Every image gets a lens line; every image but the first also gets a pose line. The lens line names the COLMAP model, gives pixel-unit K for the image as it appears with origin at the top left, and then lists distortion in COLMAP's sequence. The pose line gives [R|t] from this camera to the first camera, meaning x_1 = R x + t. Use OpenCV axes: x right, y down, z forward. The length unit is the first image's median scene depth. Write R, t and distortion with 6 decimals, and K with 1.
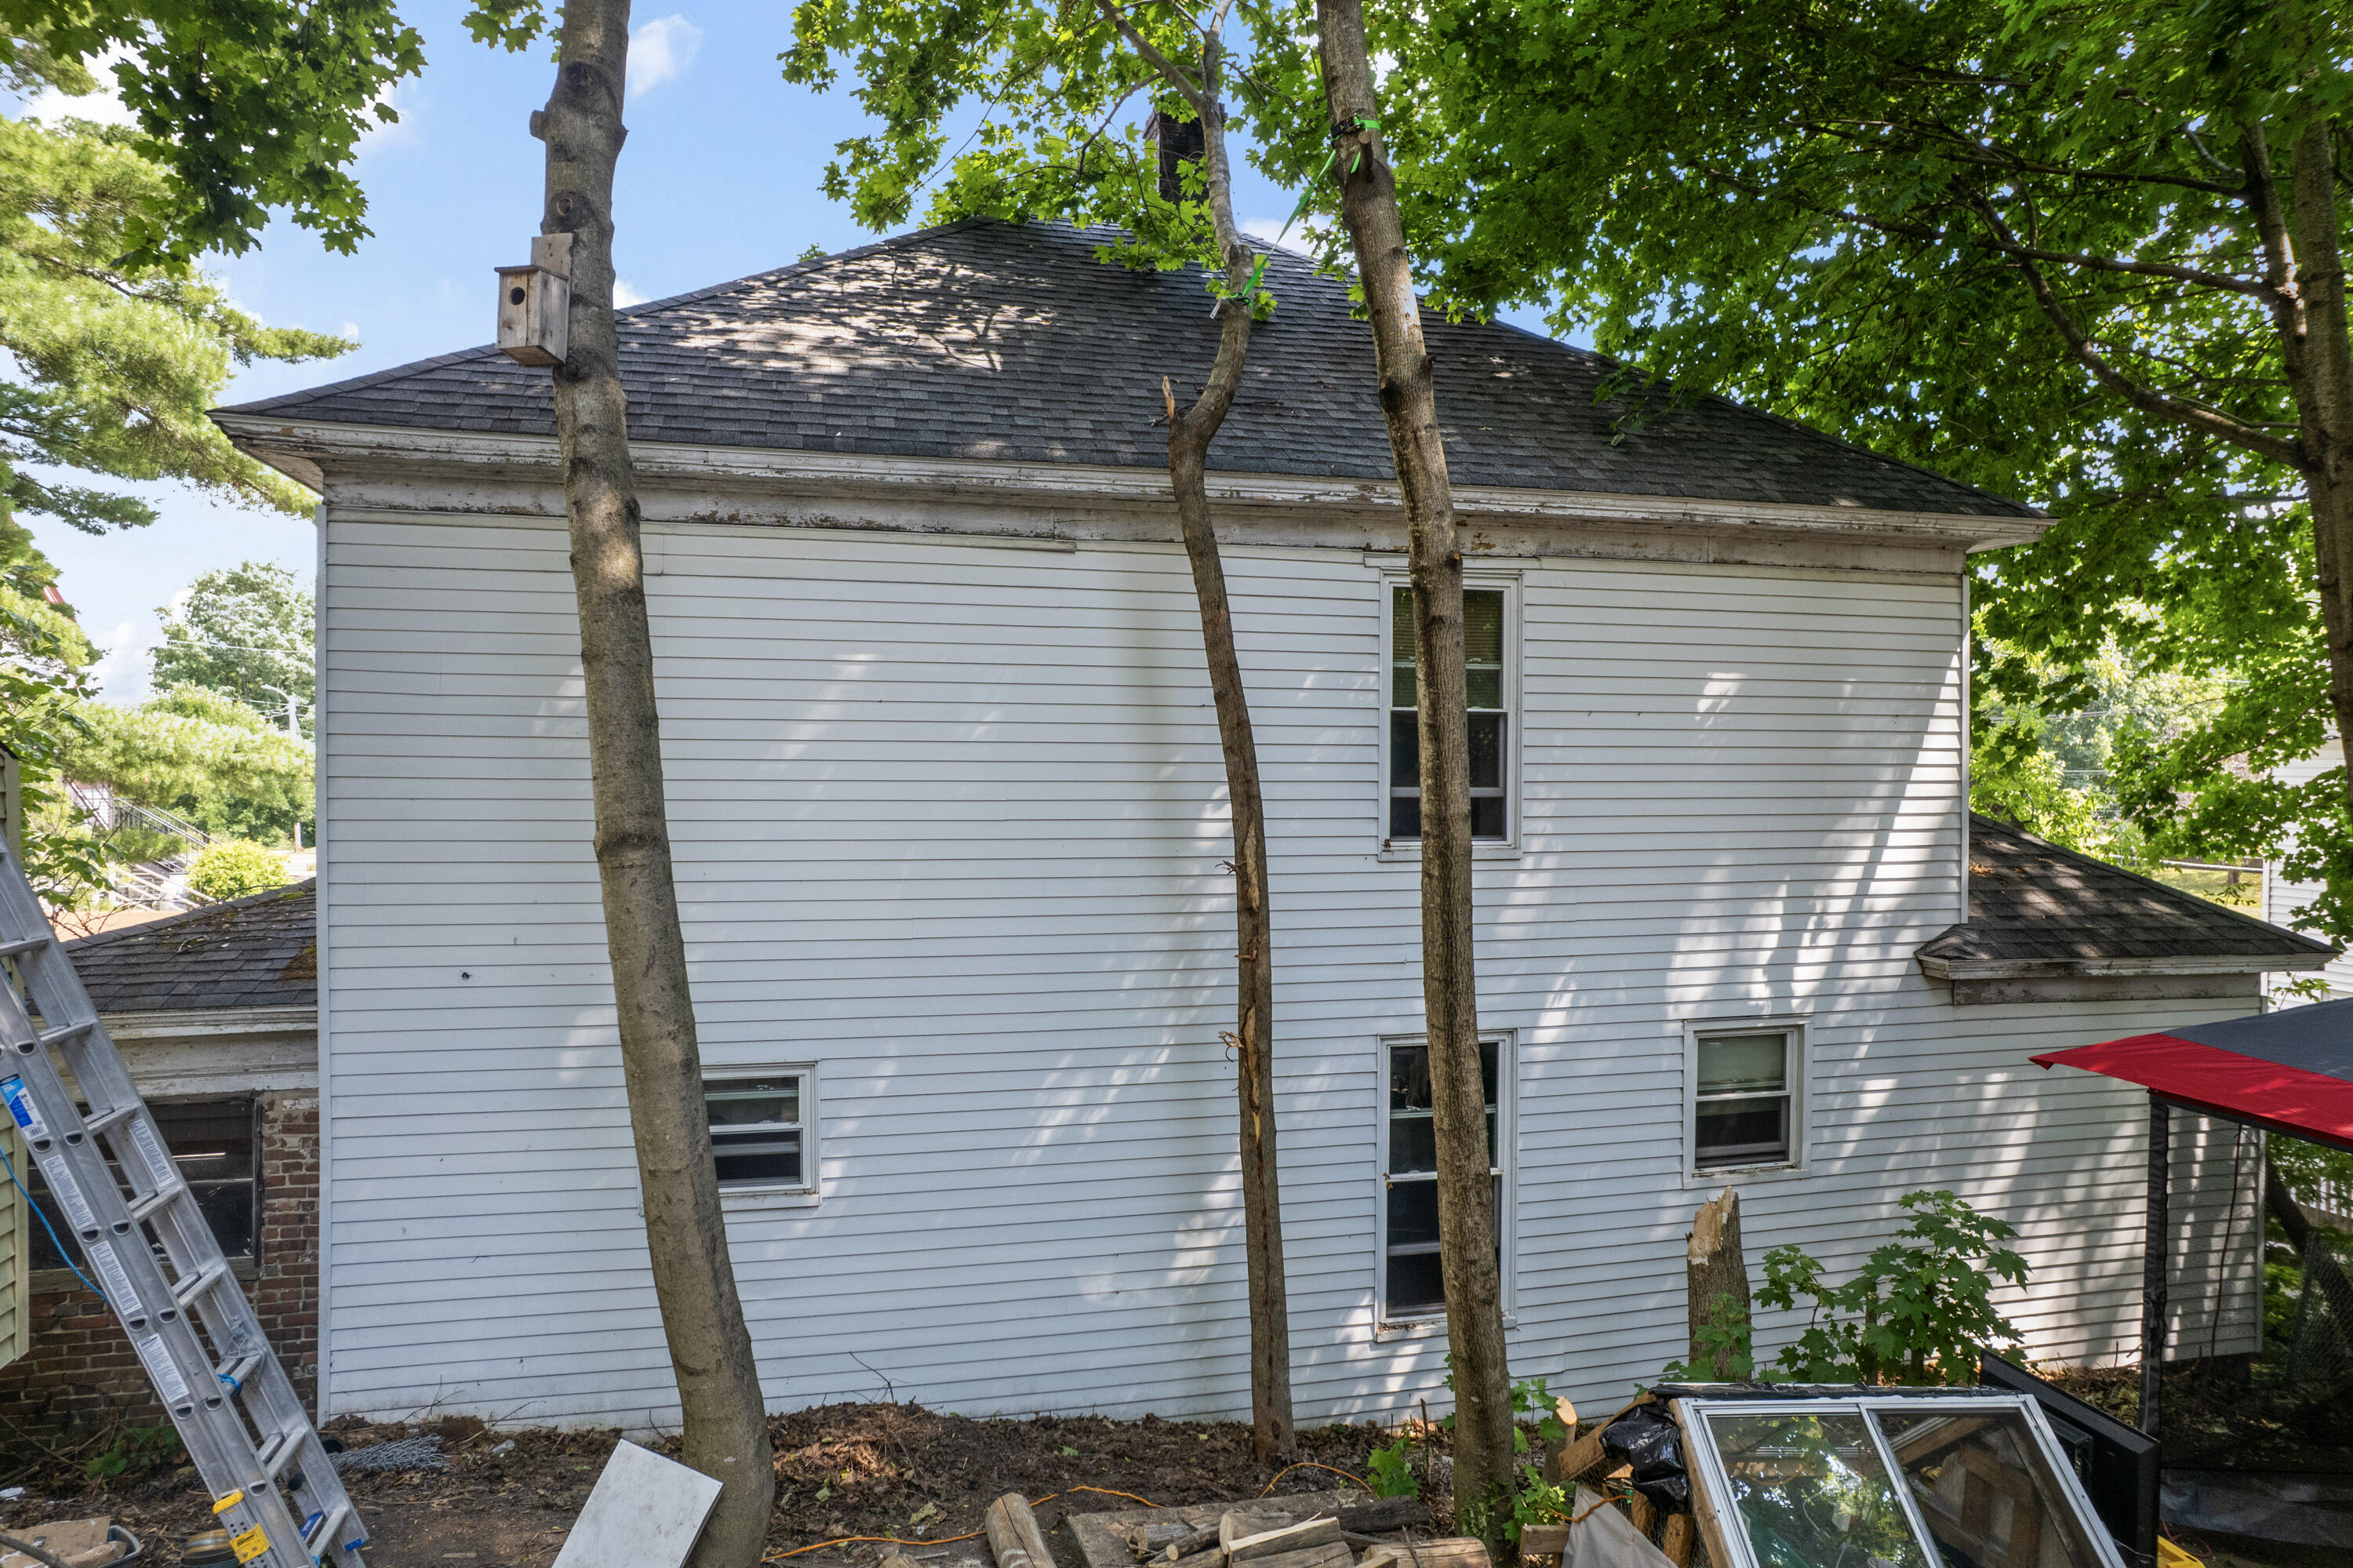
lens RADIAL K [[1537.9, 0, 1176.7], [0, 1537.9, 780.5], [0, 0, 1]] dist [-0.055421, 0.046533]
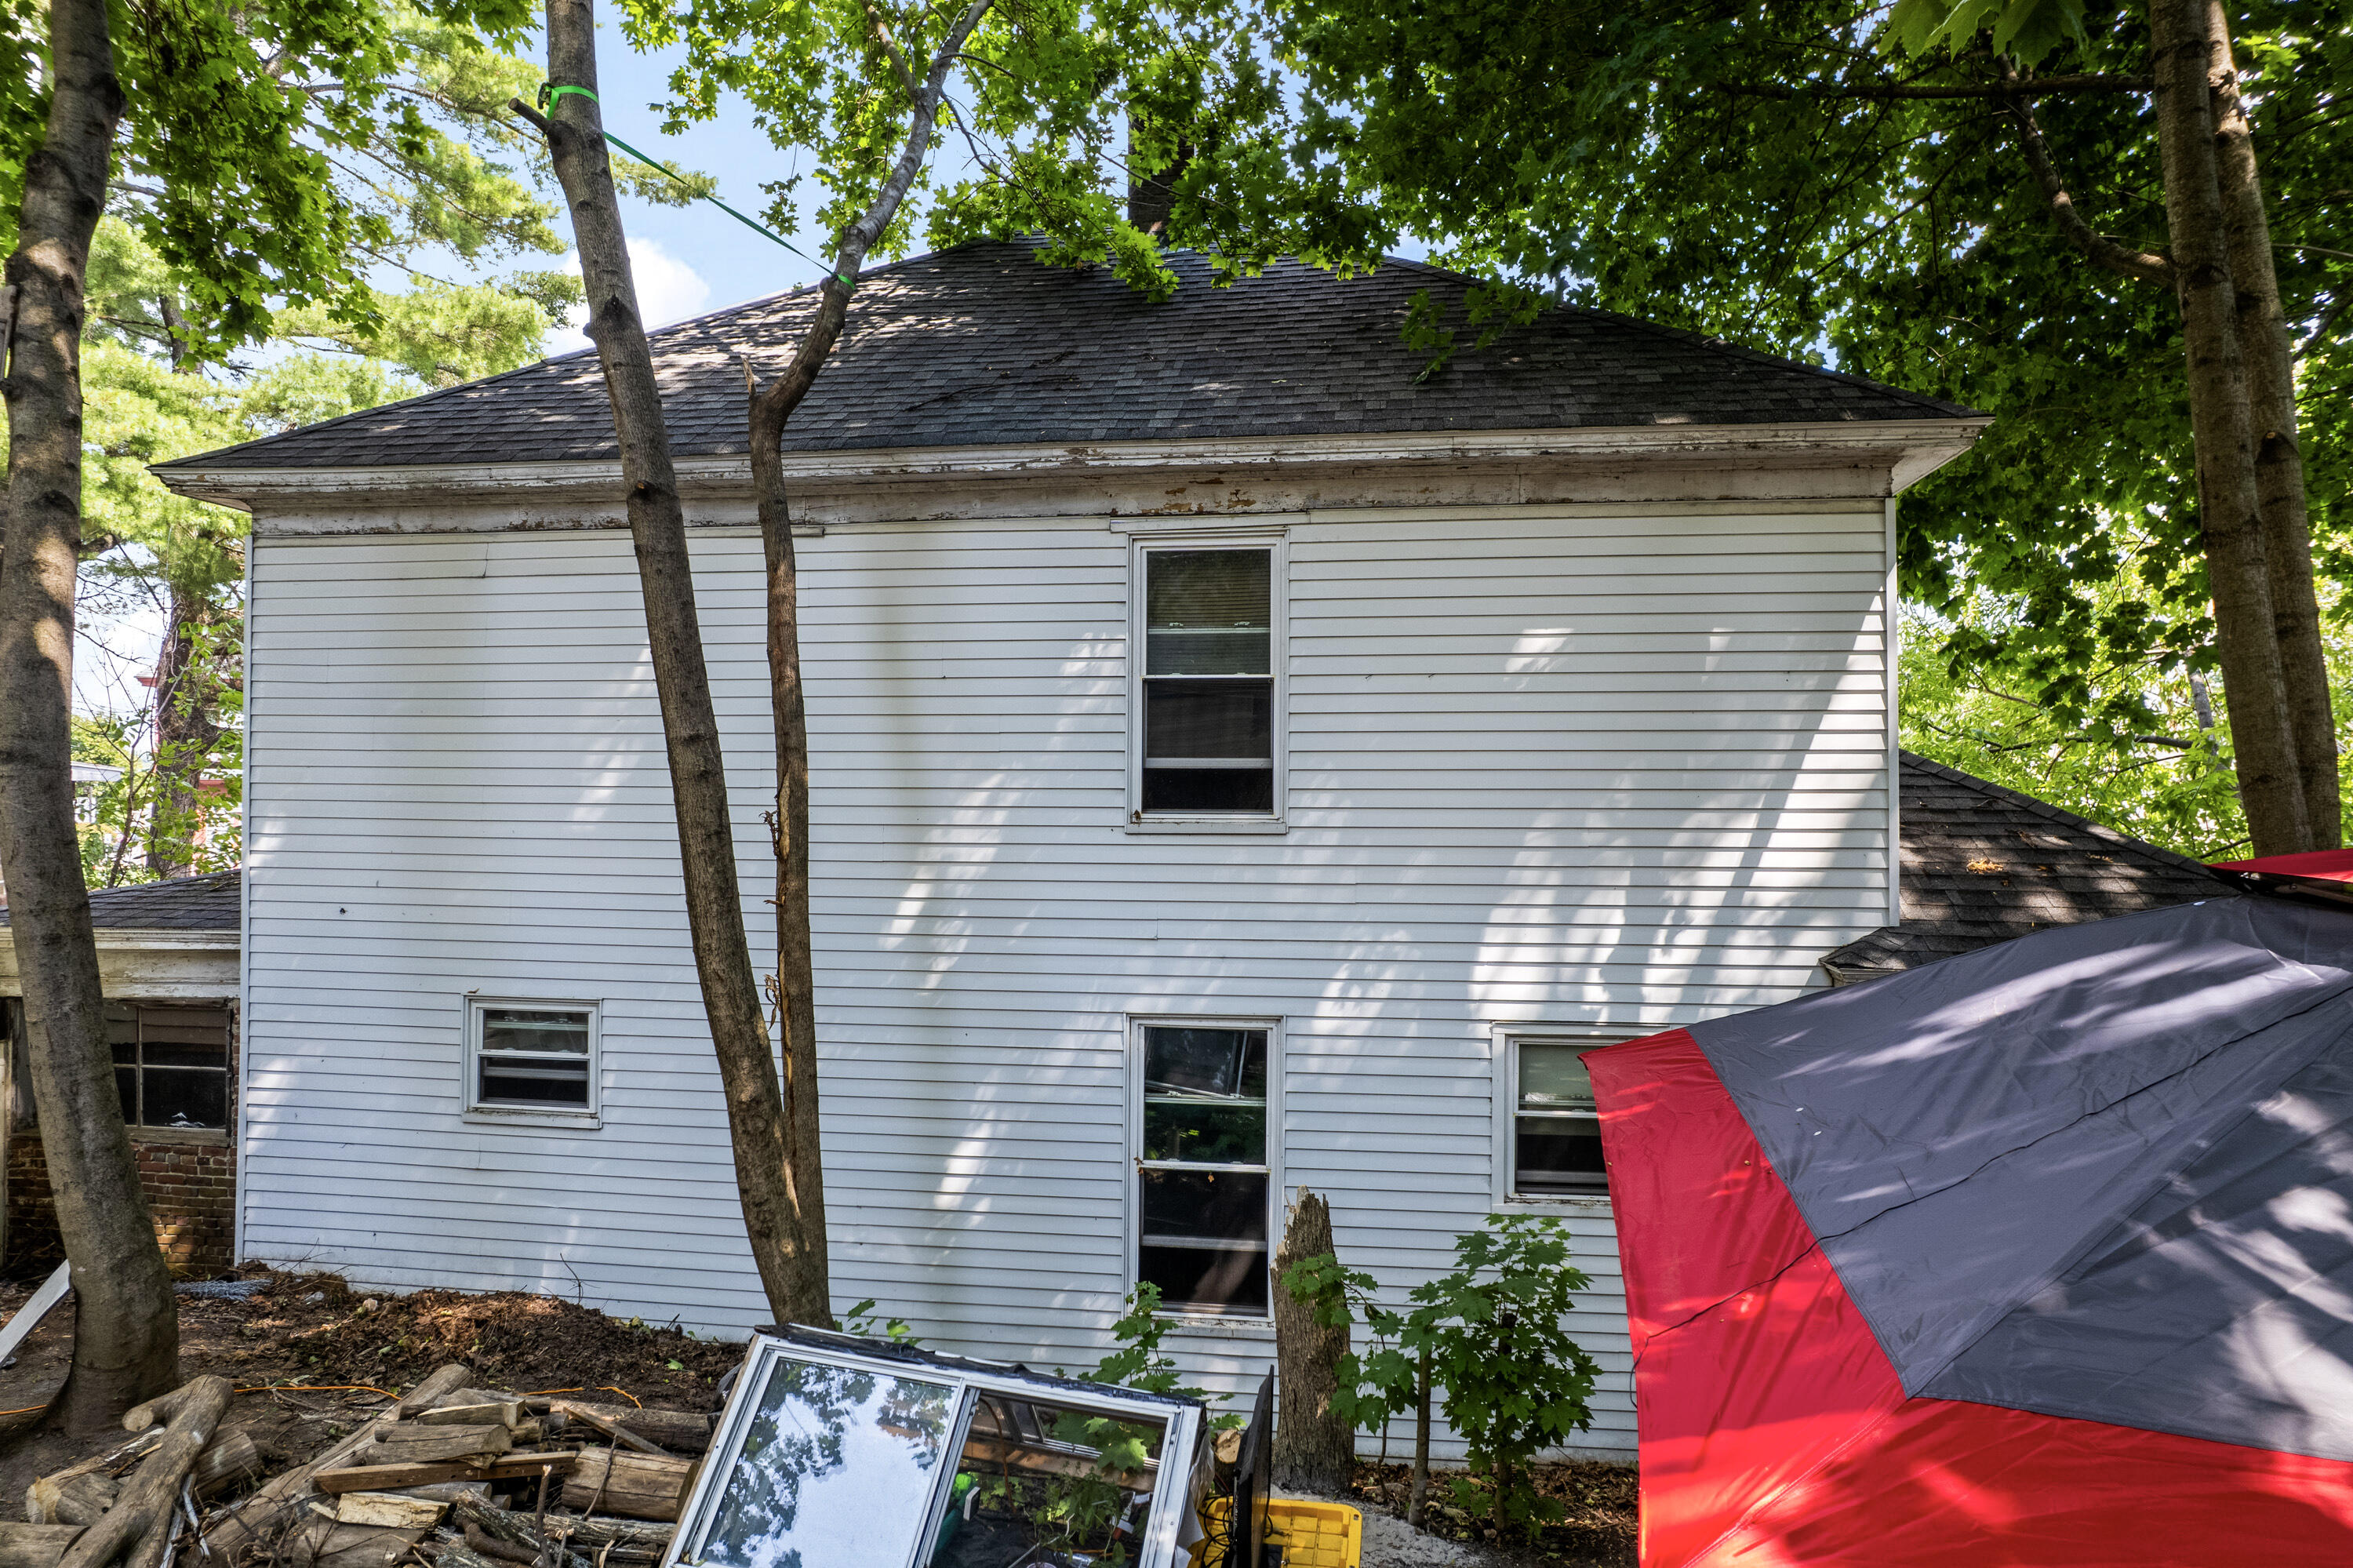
lens RADIAL K [[1537.9, 0, 1183.5], [0, 1537.9, 785.6], [0, 0, 1]] dist [-0.055421, 0.046533]
pose [[0.920703, -0.005155, -0.390229, 0.528391], [-0.005703, 0.999628, -0.026659, 0.046755], [0.390222, 0.026771, 0.920332, 0.114692]]
